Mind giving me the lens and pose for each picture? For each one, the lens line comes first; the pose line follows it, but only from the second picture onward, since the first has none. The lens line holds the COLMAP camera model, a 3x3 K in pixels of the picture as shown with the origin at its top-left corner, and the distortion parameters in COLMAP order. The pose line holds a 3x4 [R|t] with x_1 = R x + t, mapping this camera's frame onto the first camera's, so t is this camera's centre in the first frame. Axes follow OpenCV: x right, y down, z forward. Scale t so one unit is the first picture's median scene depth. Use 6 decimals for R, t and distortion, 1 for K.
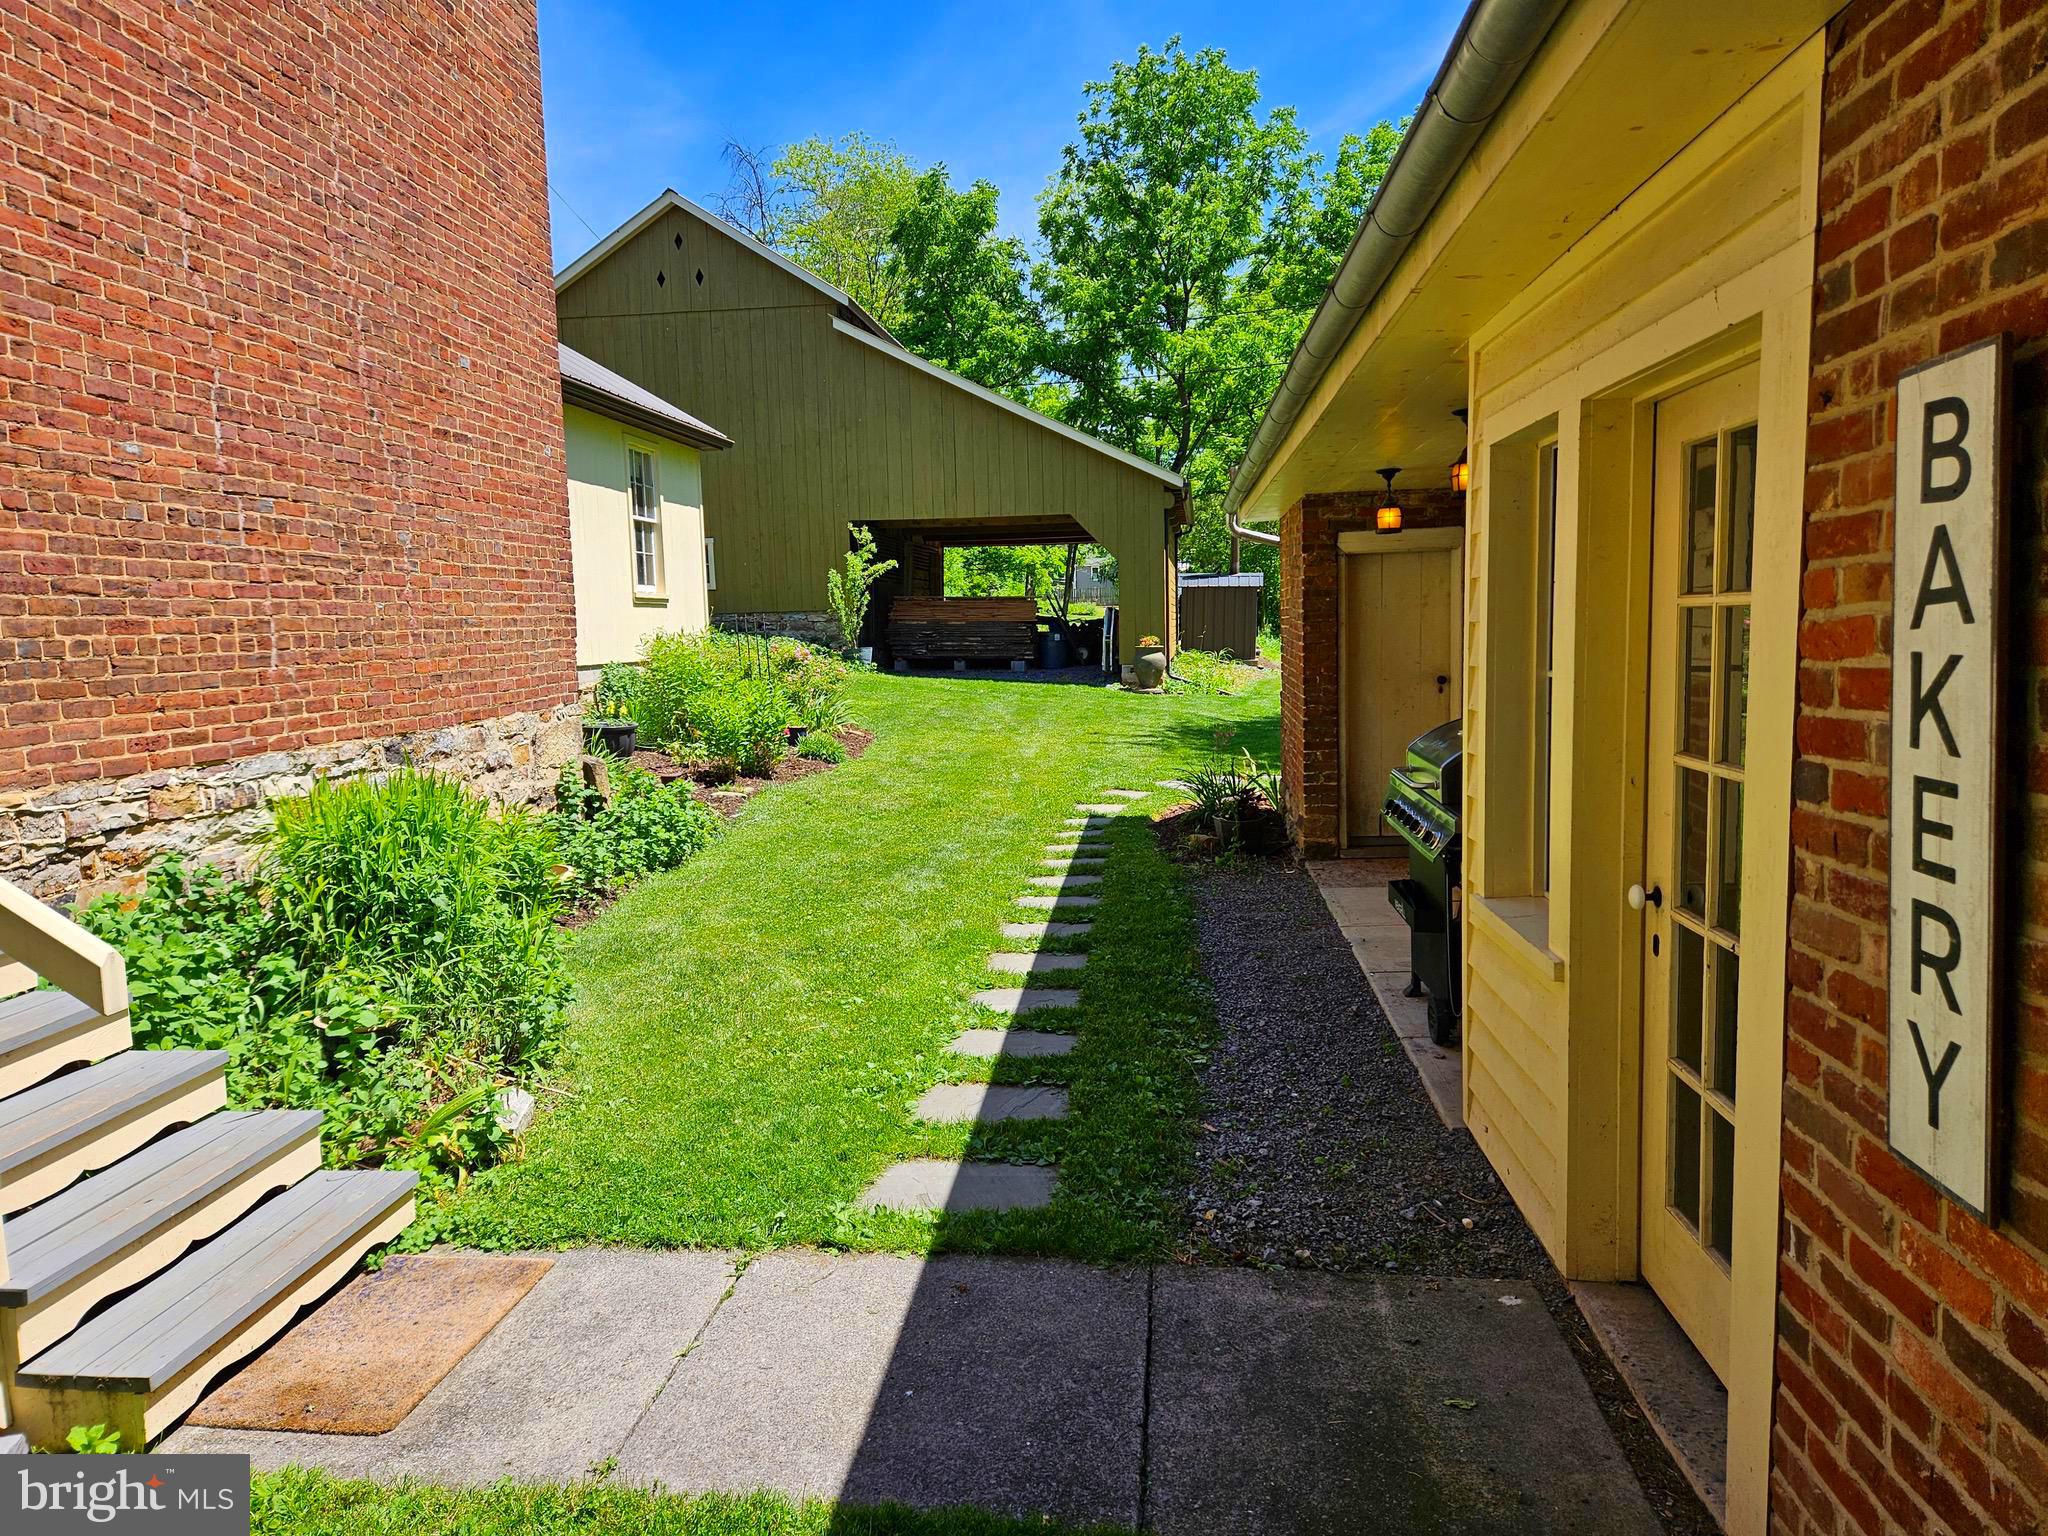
lens RADIAL K [[1352.7, 0, 1006.8], [0, 1352.7, 767.0], [0, 0, 1]] dist [0.091351, -0.081479]
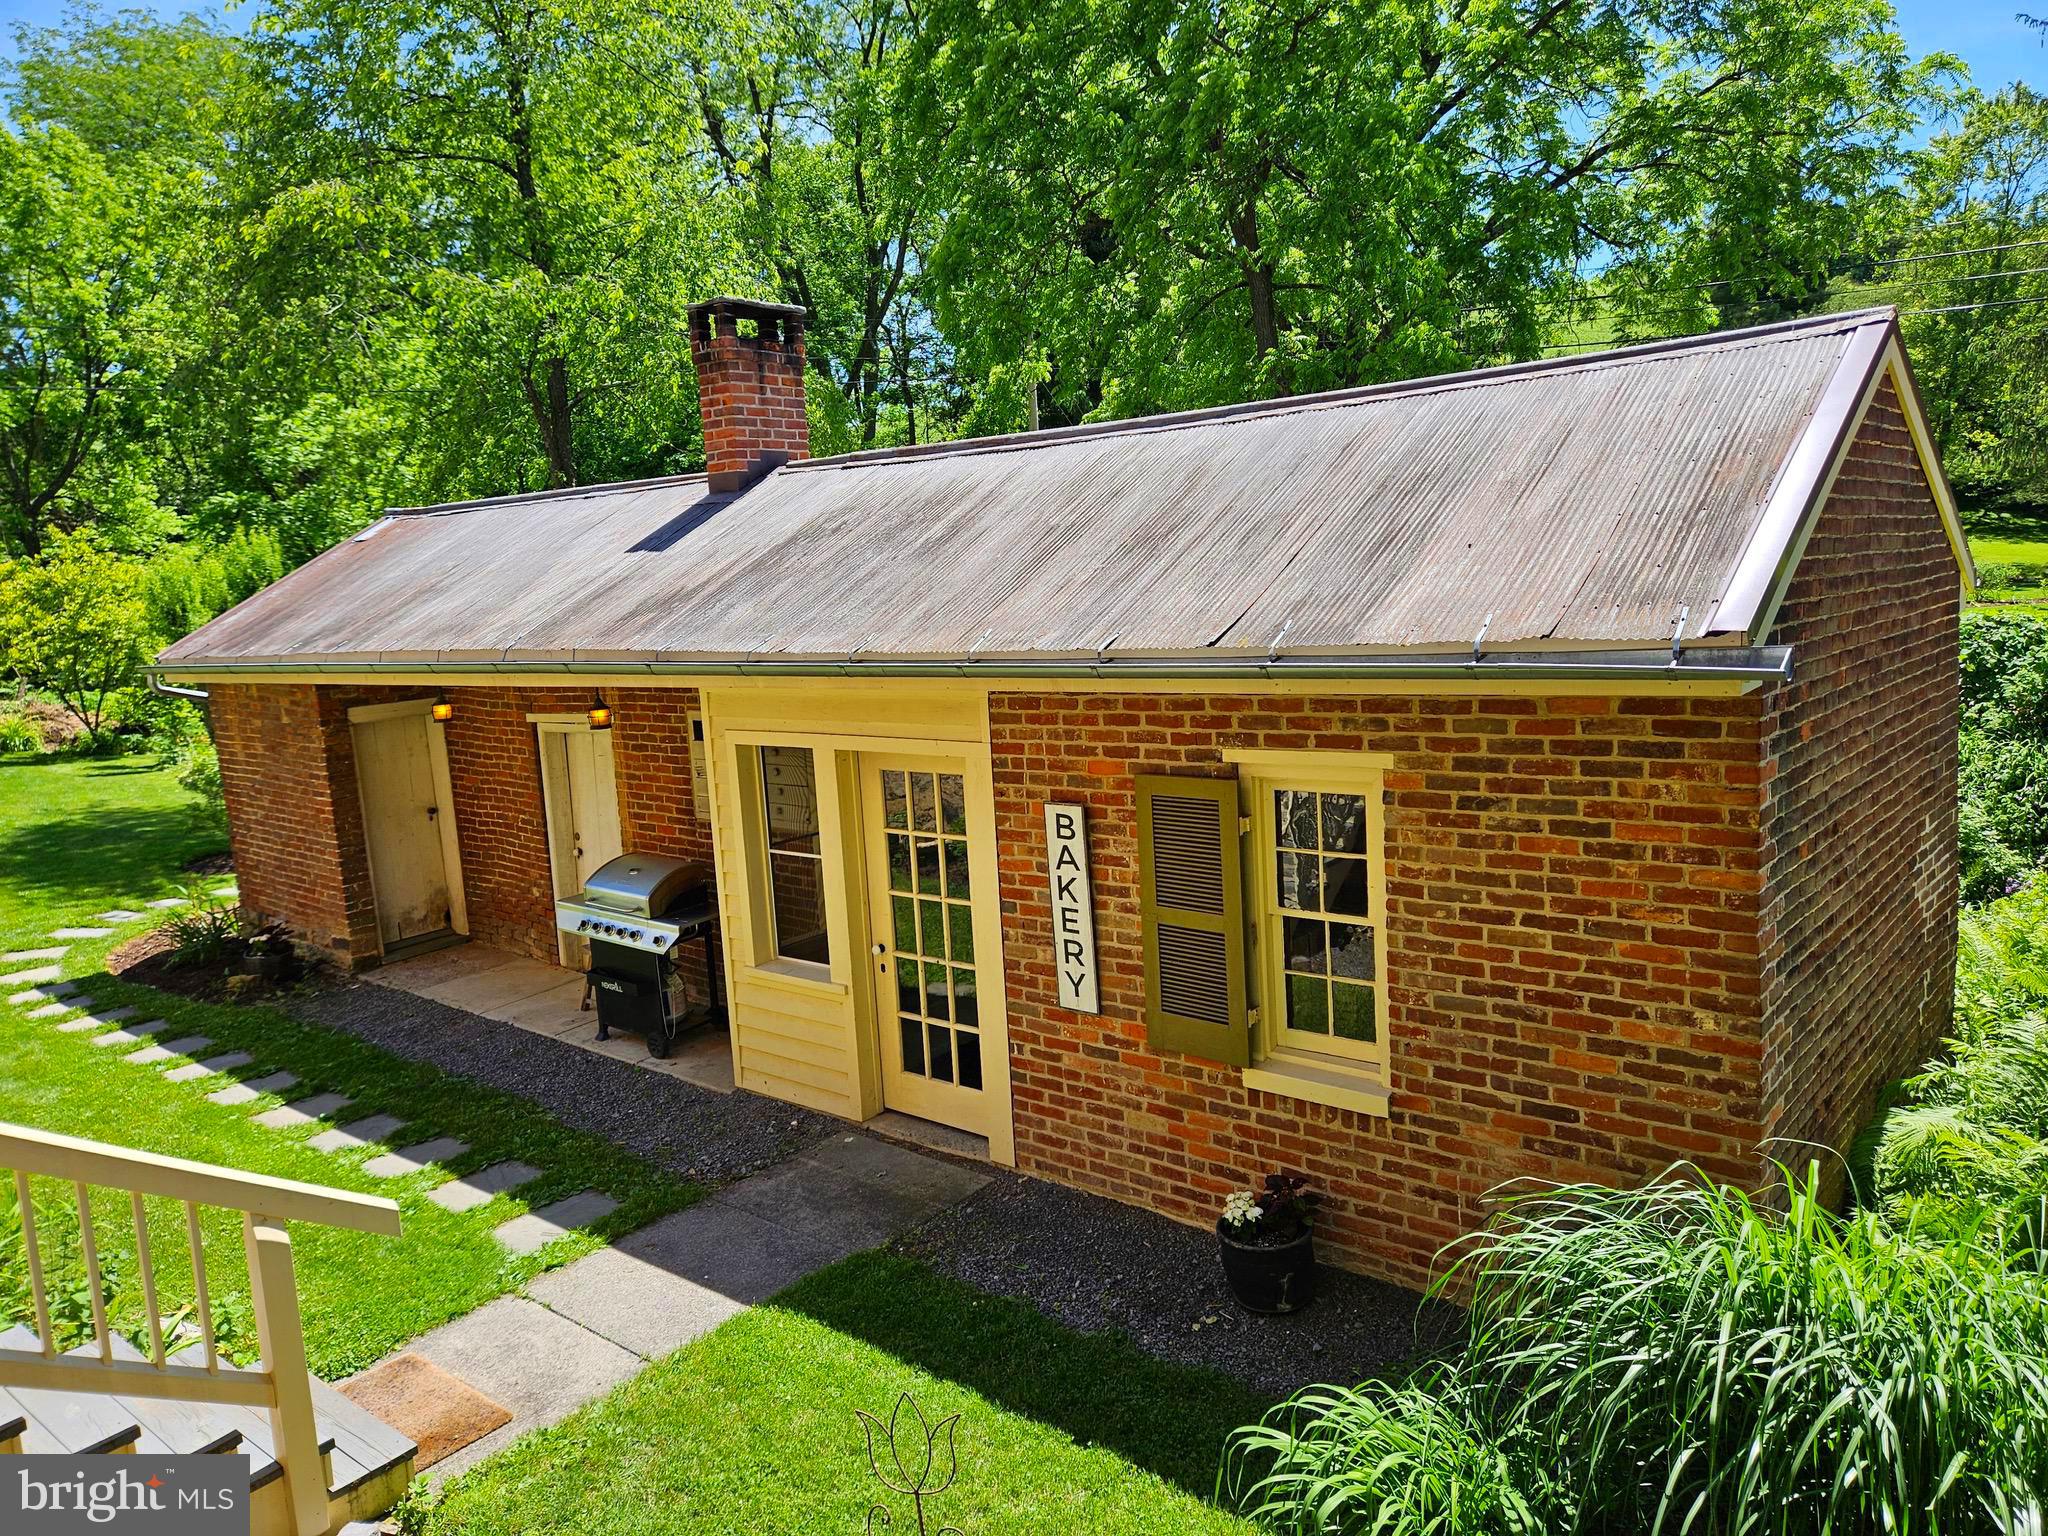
lens RADIAL K [[1352.7, 0, 1006.8], [0, 1352.7, 767.0], [0, 0, 1]] dist [0.091351, -0.081479]
pose [[0.546888, -0.129149, 0.827184, -0.864345], [0.131659, 0.989003, 0.067369, -0.227459], [-0.826789, 0.072063, 0.557878, -0.343128]]
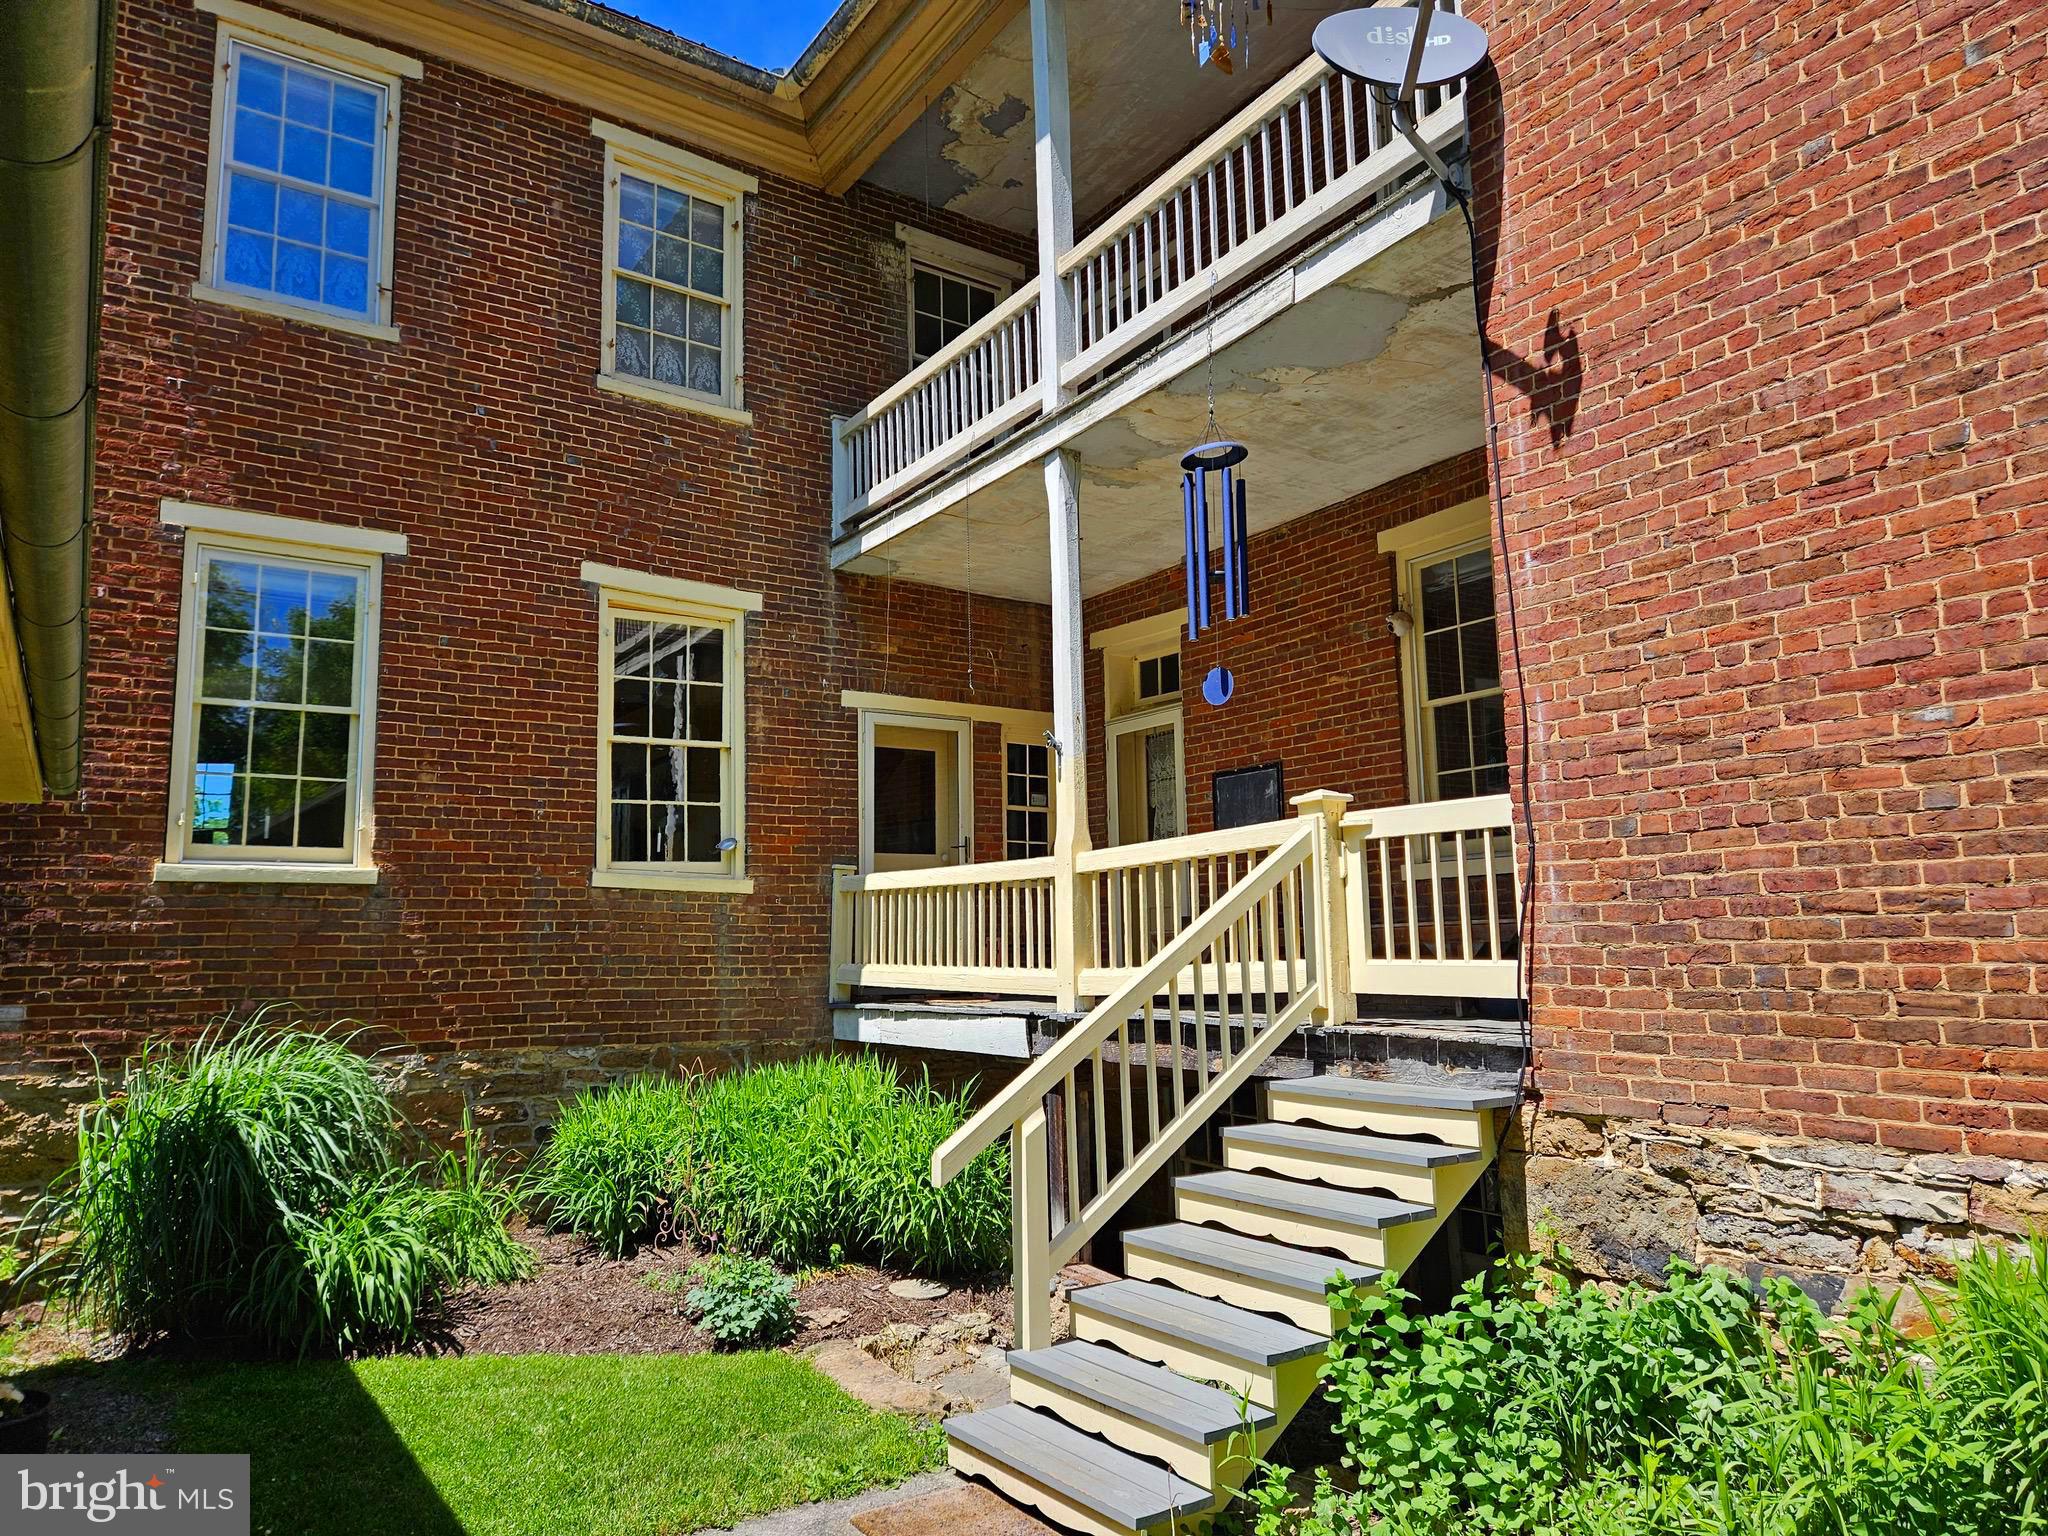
lens RADIAL K [[1352.7, 0, 1006.8], [0, 1352.7, 767.0], [0, 0, 1]] dist [0.091351, -0.081479]
pose [[-0.759721, -0.049065, -0.648395, 0.256627], [-0.032337, 0.998766, -0.037689, -0.168753], [0.649444, -0.007666, -0.760371, 1.340227]]
